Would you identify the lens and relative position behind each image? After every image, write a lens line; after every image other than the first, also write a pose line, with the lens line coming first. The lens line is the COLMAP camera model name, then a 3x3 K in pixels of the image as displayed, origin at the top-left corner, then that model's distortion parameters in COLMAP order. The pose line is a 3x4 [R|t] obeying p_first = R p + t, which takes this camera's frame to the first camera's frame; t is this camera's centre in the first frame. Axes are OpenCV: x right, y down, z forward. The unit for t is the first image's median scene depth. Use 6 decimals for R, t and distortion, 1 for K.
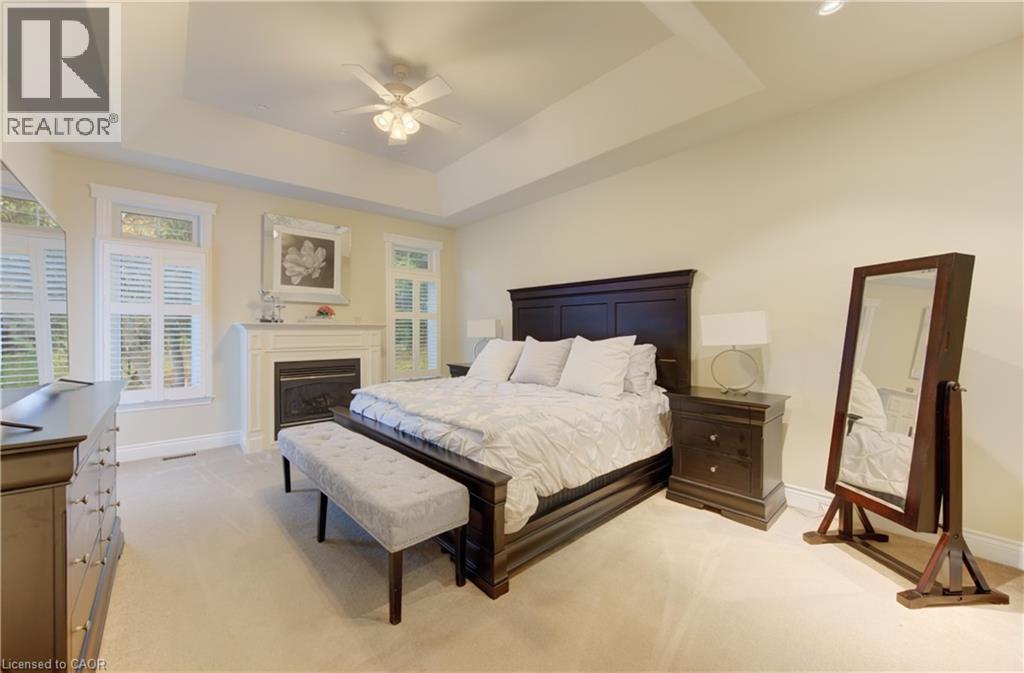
lens RADIAL K [[414.4, 0, 512.0], [0, 414.4, 336.5], [0, 0, 1]] dist [0.000000, -0.000118]
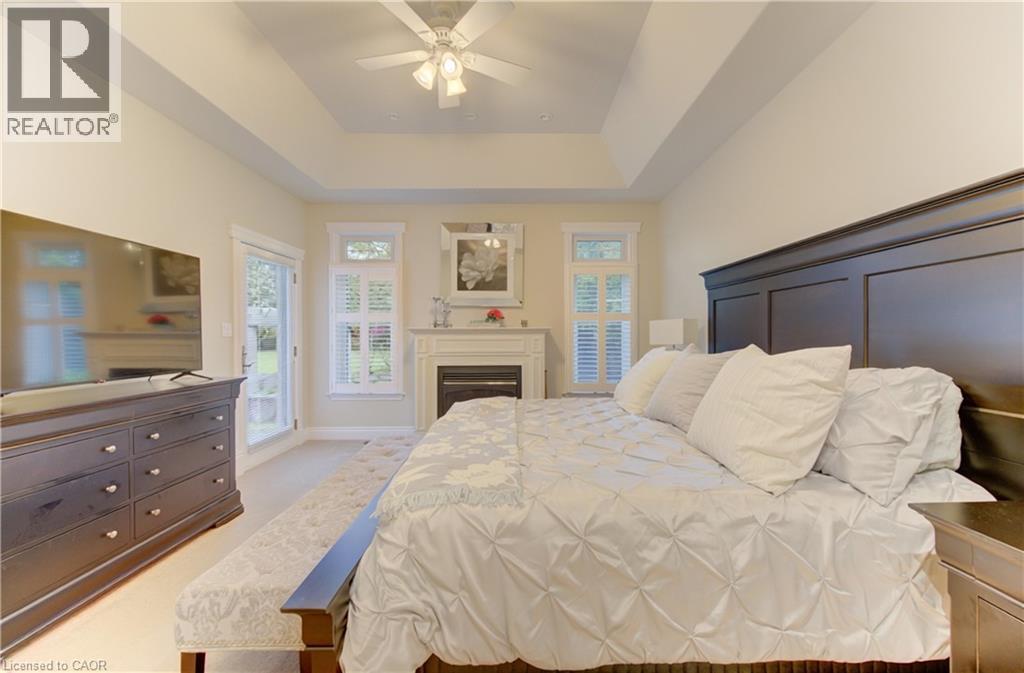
lens RADIAL K [[414.4, 0, 512.0], [0, 414.4, 336.5], [0, 0, 1]] dist [0.000000, -0.000118]
pose [[0.738728, -0.000118, -0.674003, 0.233333], [-0.006751, 0.999949, -0.007575, -0.004315], [0.673970, 0.010146, 0.738689, 0.332206]]
